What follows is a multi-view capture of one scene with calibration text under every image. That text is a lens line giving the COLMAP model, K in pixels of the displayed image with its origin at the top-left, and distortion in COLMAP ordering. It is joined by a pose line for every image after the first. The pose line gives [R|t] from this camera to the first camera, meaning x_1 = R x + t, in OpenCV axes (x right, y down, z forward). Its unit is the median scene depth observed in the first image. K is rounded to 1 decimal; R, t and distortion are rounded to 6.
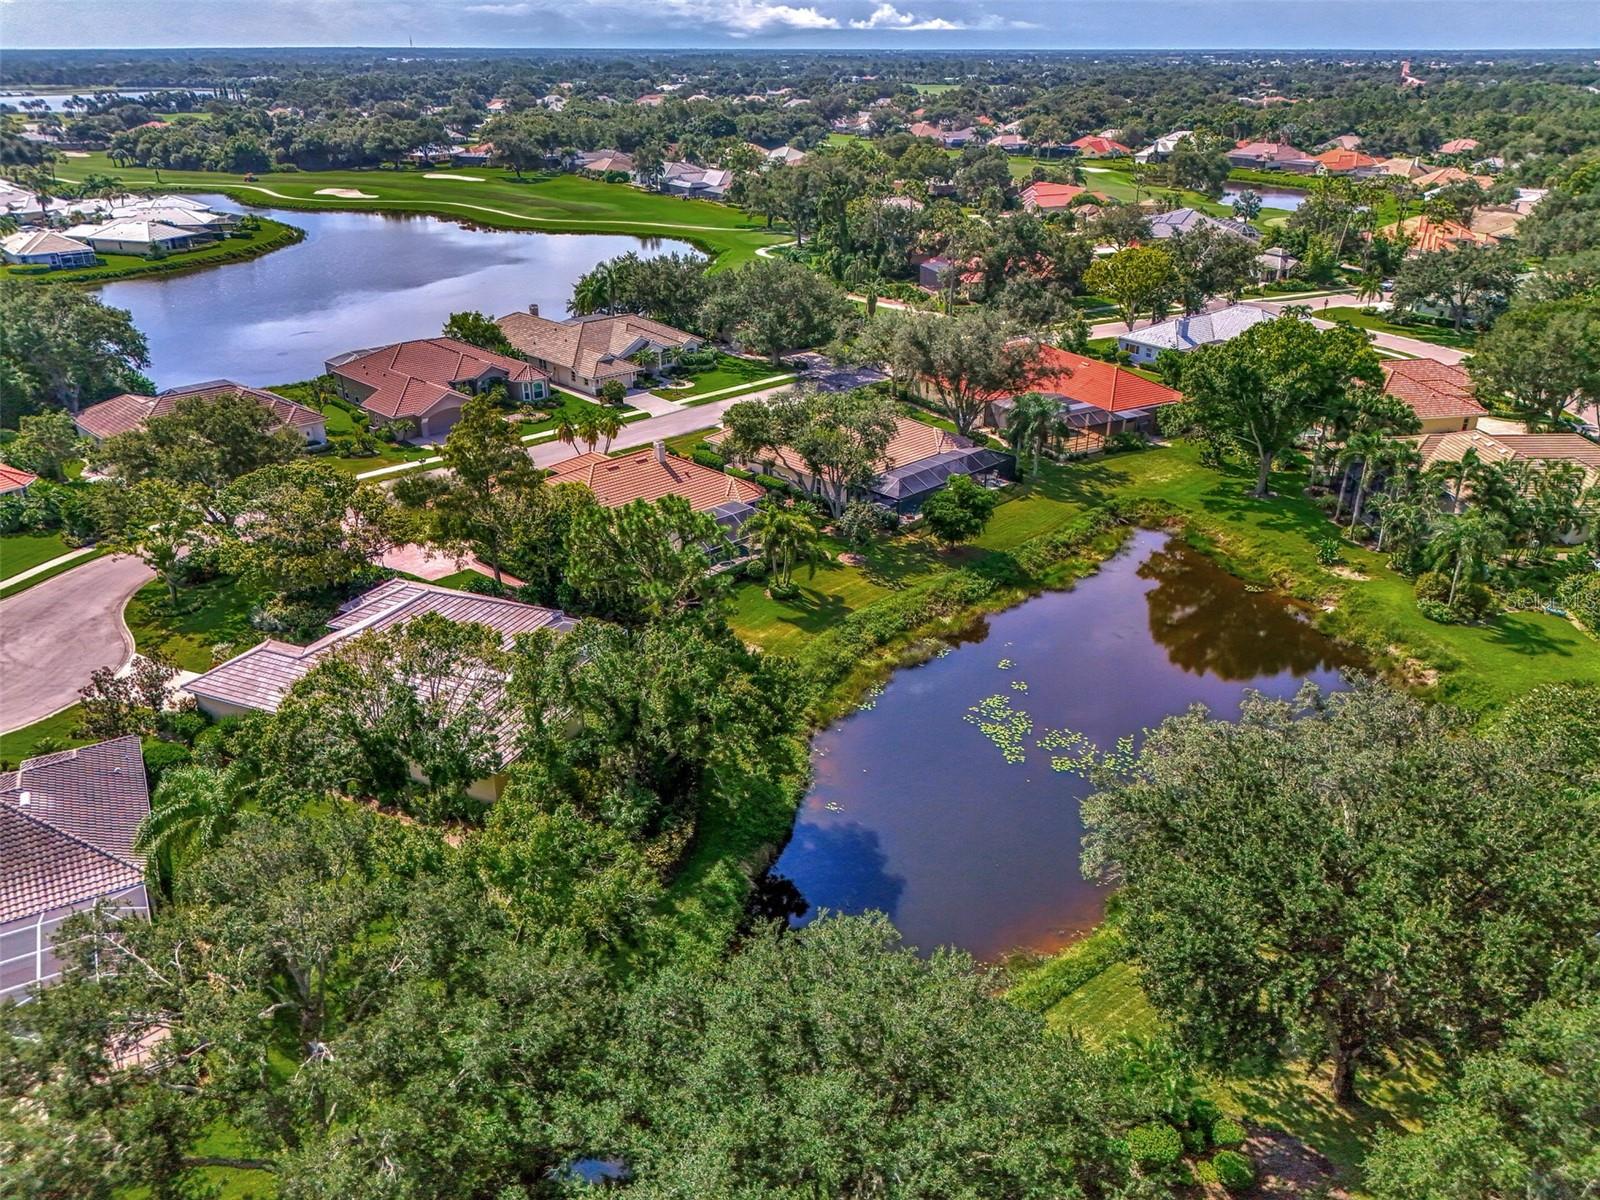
lens RADIAL K [[1209.4, 0, 800.0], [0, 1209.4, 600.0], [0, 0, 1]] dist [0.041954, -0.053759]
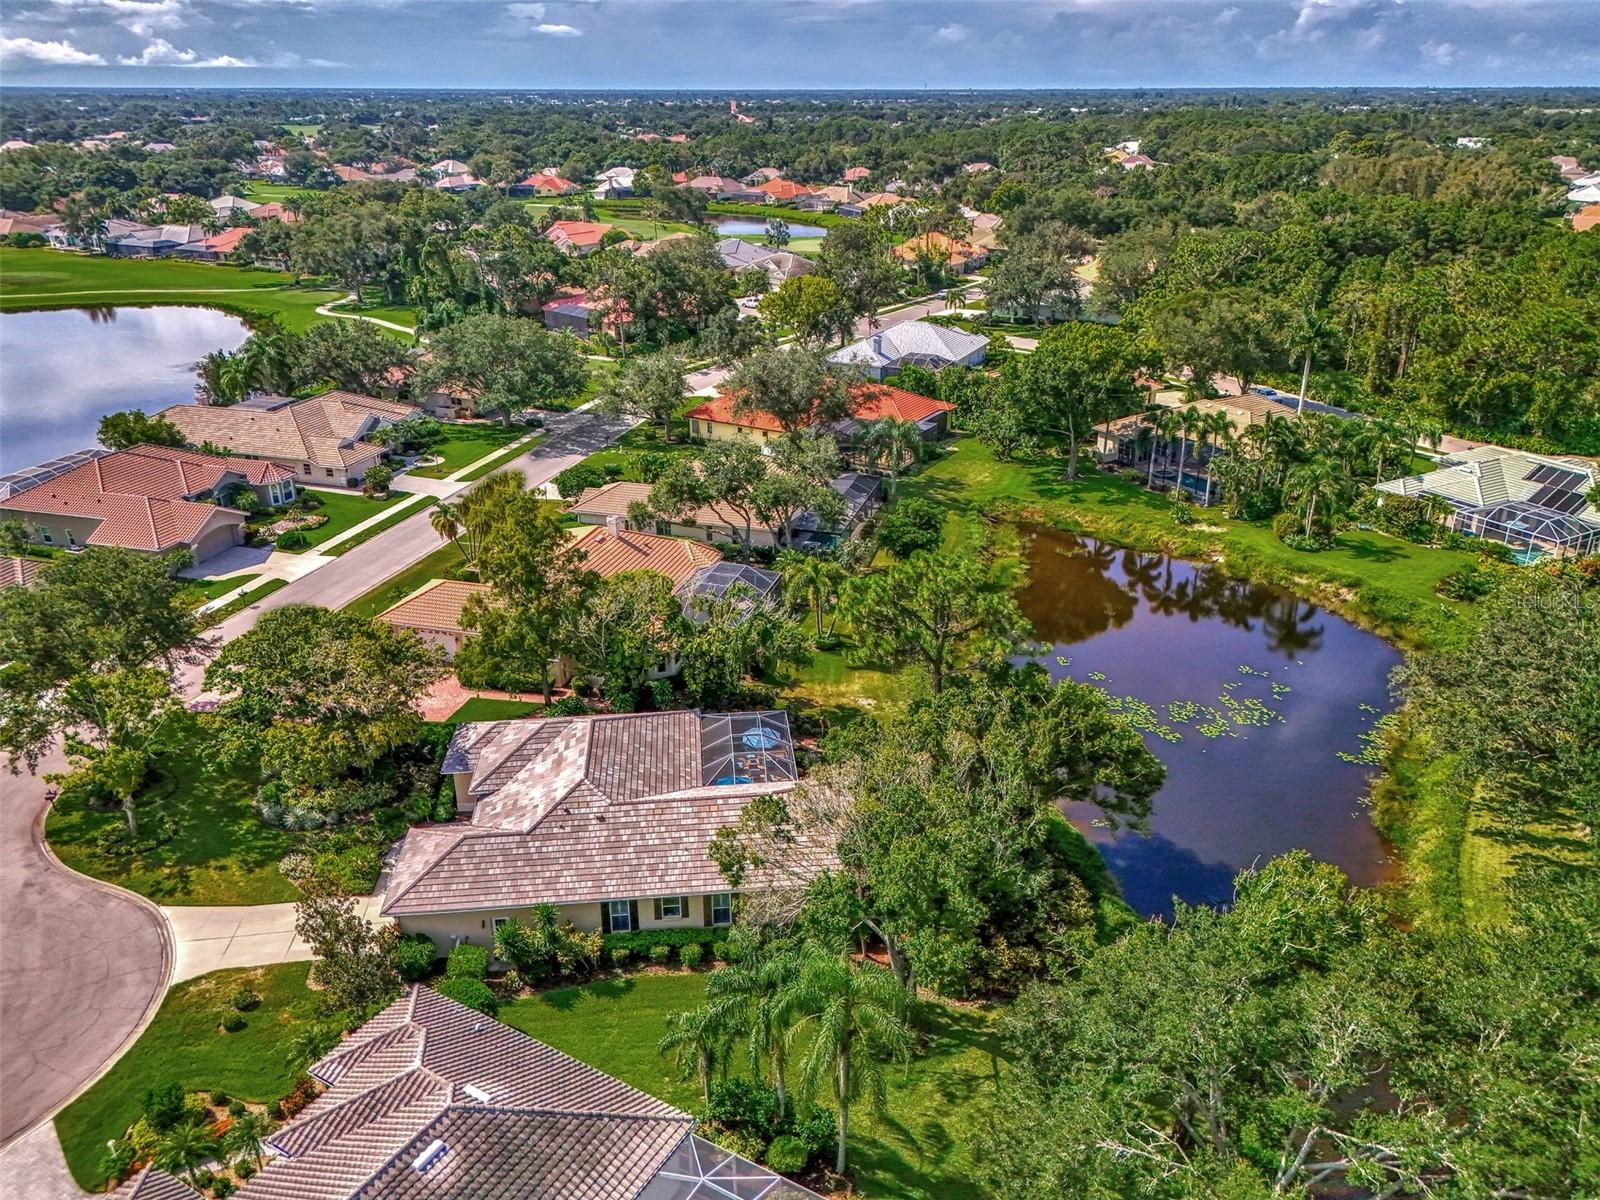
lens RADIAL K [[1209.4, 0, 800.0], [0, 1209.4, 600.0], [0, 0, 1]] dist [0.041954, -0.053759]
pose [[0.862697, -0.196320, 0.466060, -0.166981], [0.208799, 0.977631, 0.025316, -0.024149], [-0.460605, 0.075472, 0.884391, 0.050825]]
